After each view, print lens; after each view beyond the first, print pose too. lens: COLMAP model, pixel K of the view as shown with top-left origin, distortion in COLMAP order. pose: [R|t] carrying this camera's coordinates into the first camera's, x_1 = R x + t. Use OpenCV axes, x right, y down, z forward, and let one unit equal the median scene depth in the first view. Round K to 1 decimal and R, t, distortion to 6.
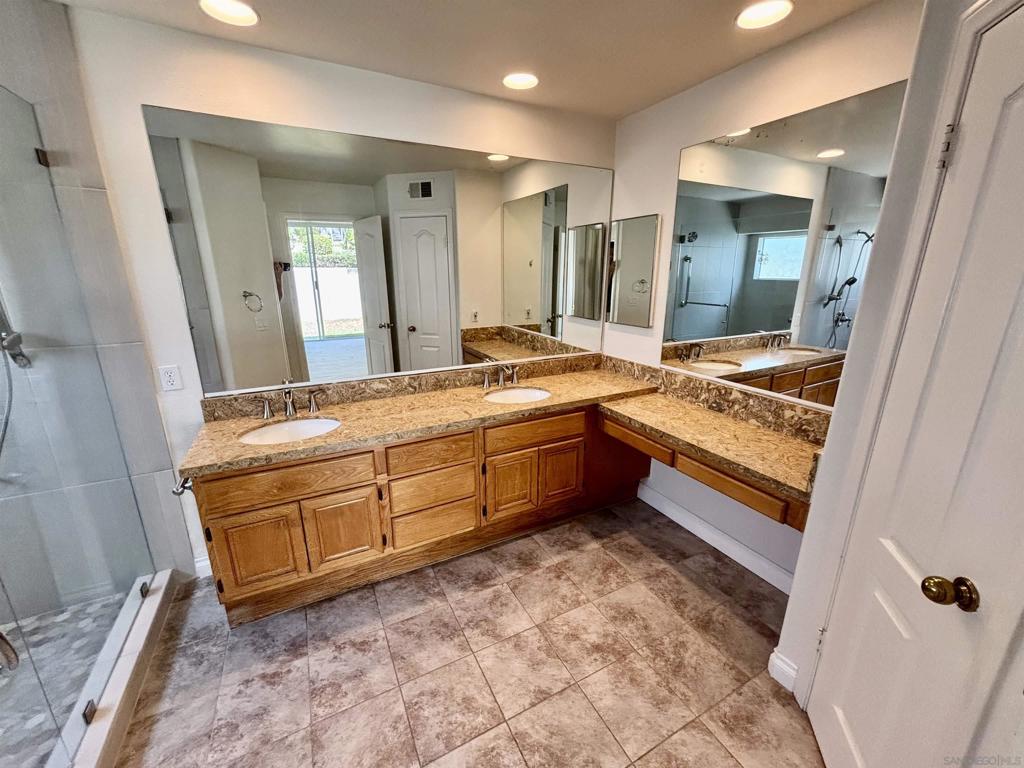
lens RADIAL K [[412.7, 0, 512.0], [0, 412.7, 384.0], [0, 0, 1]] dist [0.001127, 0.000192]
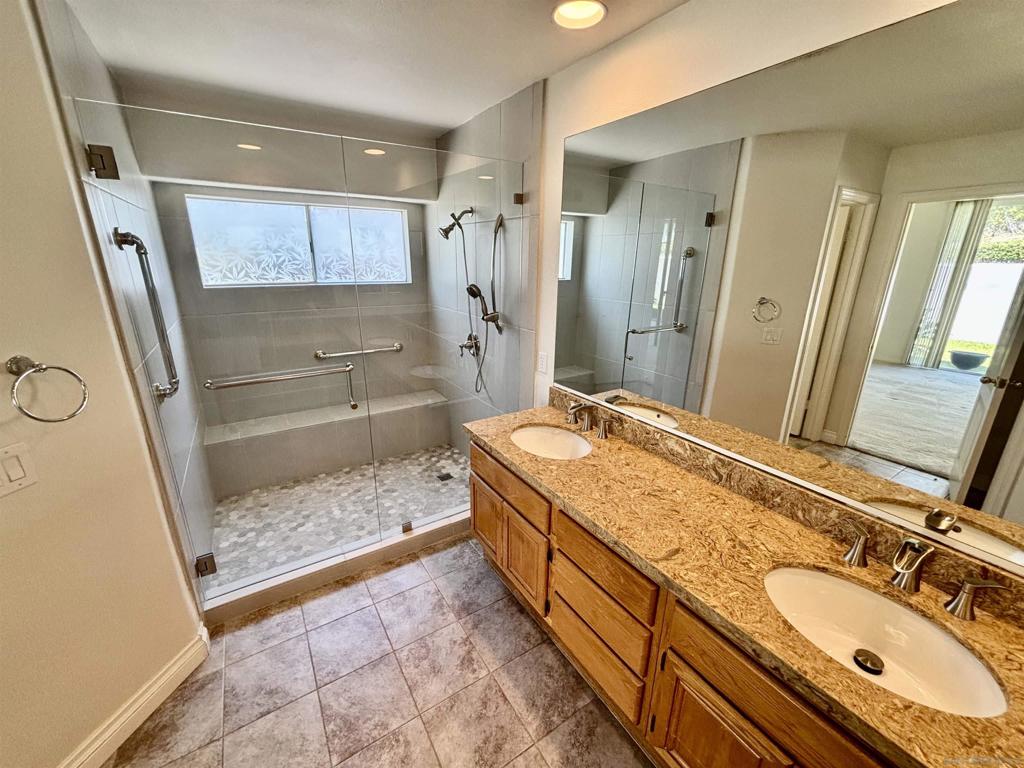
lens RADIAL K [[412.7, 0, 512.0], [0, 412.7, 384.0], [0, 0, 1]] dist [0.001127, 0.000192]
pose [[0.098217, 0.291323, -0.951569, 0.353032], [-0.276961, 0.926417, 0.255036, -0.235098], [0.955848, 0.238499, 0.171675, 0.679259]]
